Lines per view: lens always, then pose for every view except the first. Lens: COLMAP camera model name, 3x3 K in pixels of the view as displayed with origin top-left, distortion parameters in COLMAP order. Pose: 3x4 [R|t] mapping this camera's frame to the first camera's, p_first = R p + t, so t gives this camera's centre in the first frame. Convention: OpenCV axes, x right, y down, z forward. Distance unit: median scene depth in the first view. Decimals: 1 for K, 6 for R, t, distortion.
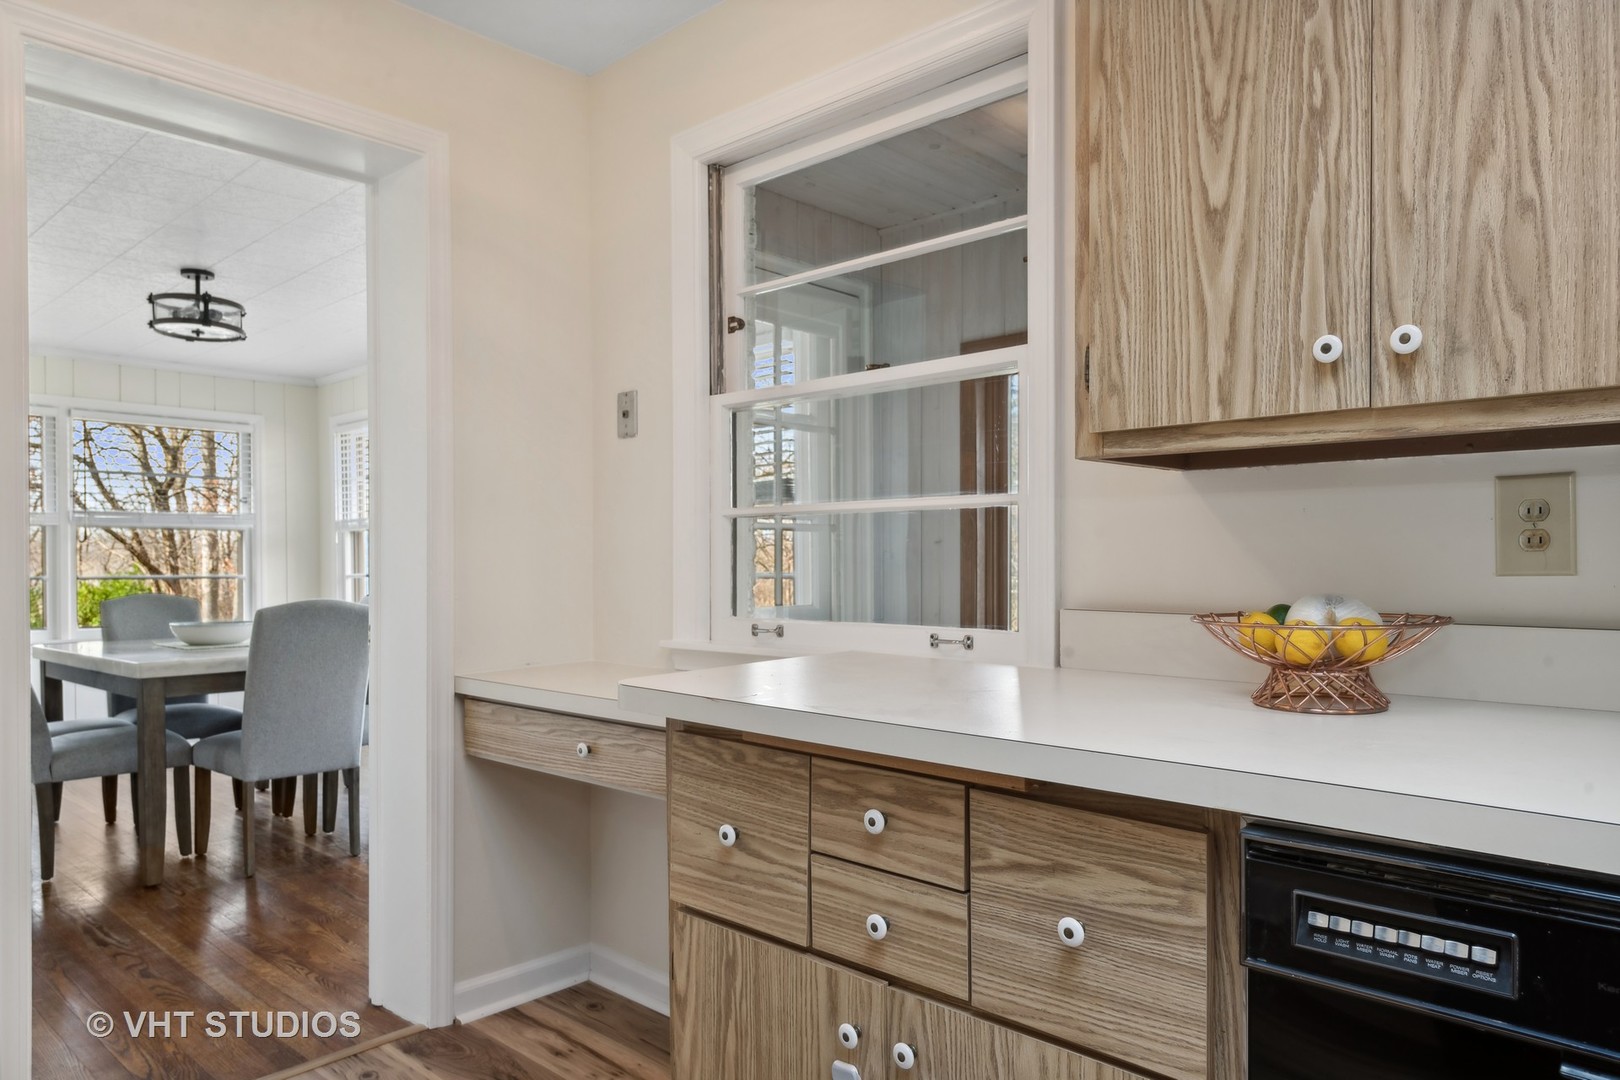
lens RADIAL K [[1089.5, 0, 825.5], [0, 1089.5, 570.2], [0, 0, 1]] dist [0.004287, -0.001065]
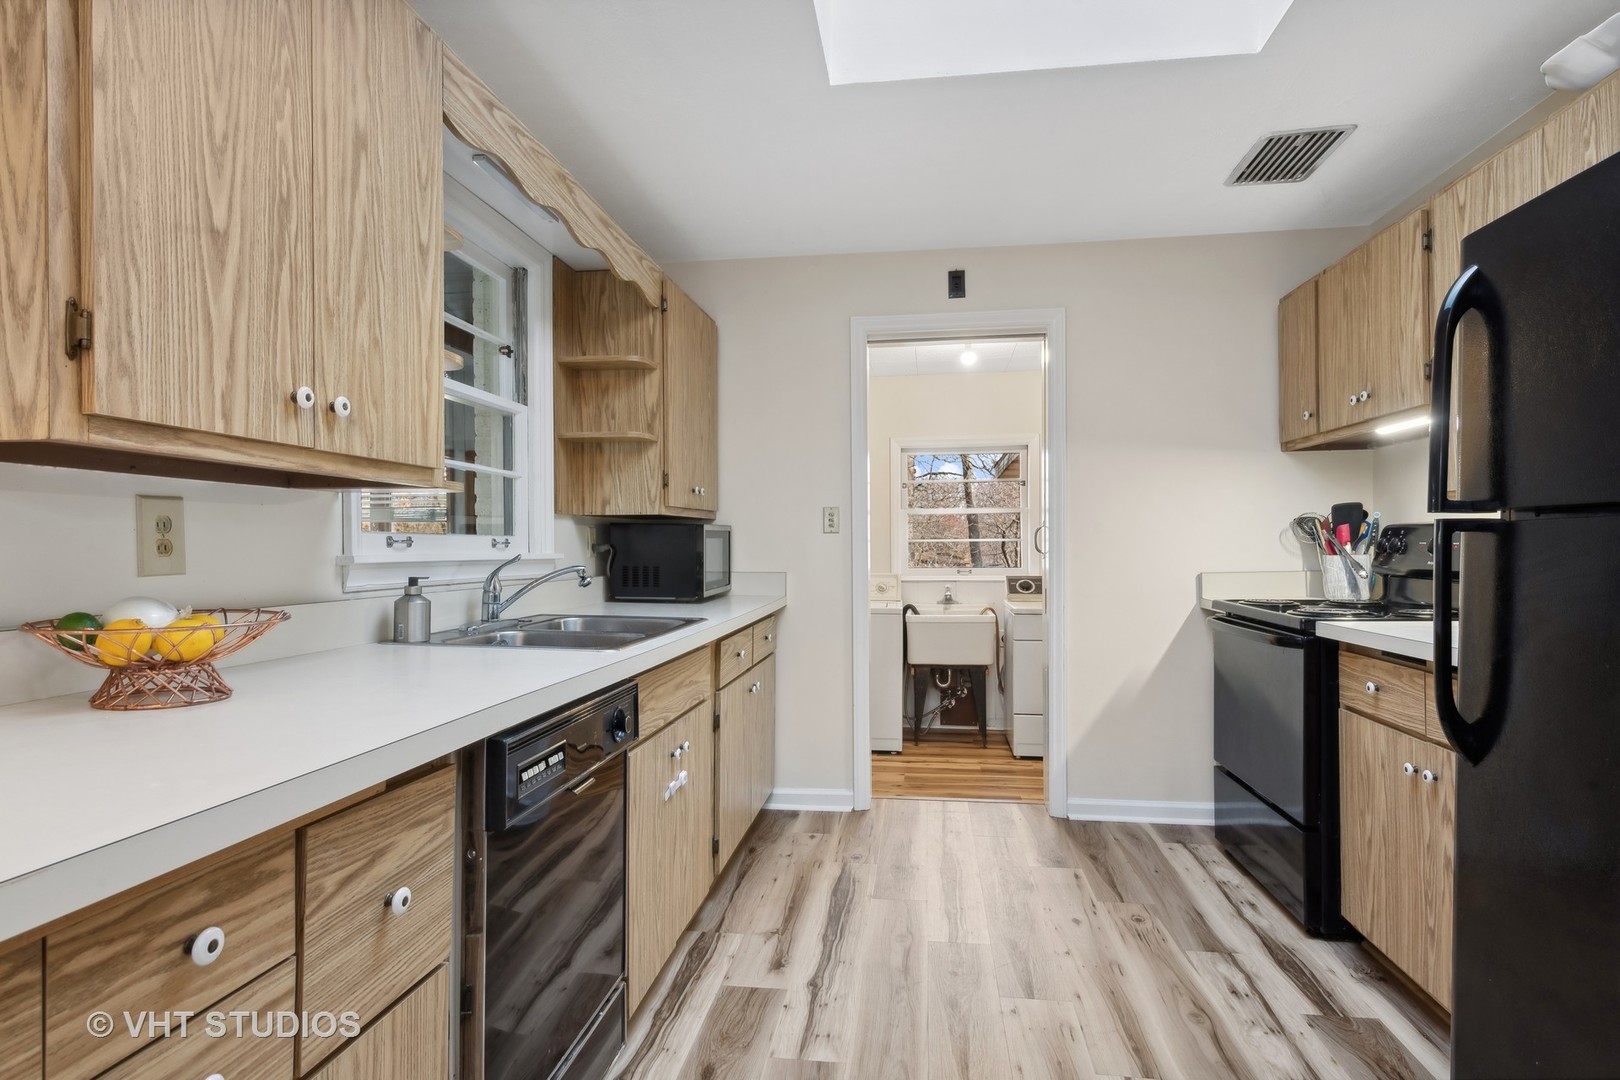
lens RADIAL K [[890.5, 0, 812.6], [0, 890.5, 538.5], [0, 0, 1]] dist [-0.004454, -0.001237]
pose [[-0.589504, 0.011728, 0.807680, -0.675660], [0.013051, 0.999902, -0.004994, -0.024476], [-0.807660, 0.007597, -0.589599, 1.063392]]
